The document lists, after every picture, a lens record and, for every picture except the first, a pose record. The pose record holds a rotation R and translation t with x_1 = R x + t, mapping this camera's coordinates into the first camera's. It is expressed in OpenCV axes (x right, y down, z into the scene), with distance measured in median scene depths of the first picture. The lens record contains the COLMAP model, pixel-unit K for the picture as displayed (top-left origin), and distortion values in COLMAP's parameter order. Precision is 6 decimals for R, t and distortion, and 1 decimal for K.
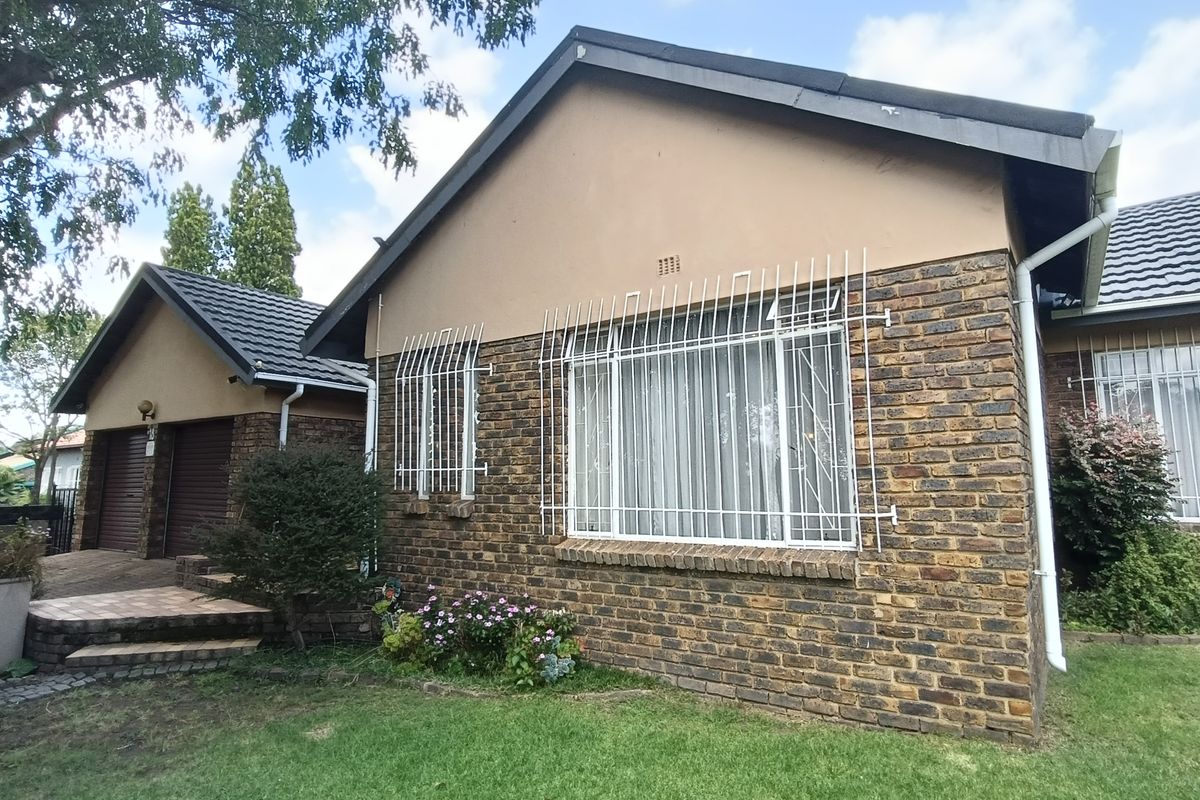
lens RADIAL K [[671.4, 0, 602.2], [0, 671.4, 401.9], [0, 0, 1]] dist [-0.001266, 0.003339]
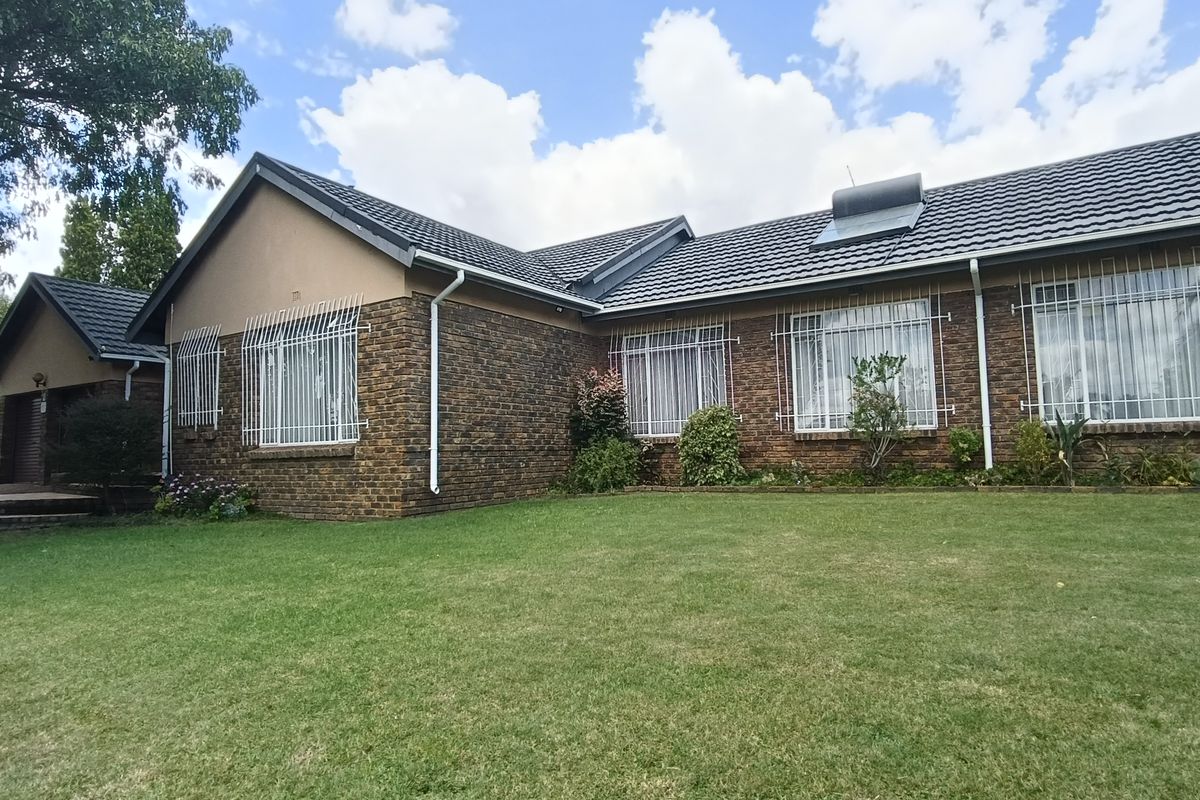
lens RADIAL K [[671.4, 0, 596.4], [0, 671.4, 403.7], [0, 0, 1]] dist [-0.001266, 0.003339]
pose [[0.999164, -0.013805, 0.038481, 0.756707], [0.011781, 0.998560, 0.052329, 0.004371], [-0.039148, -0.051832, 0.997888, -0.785049]]
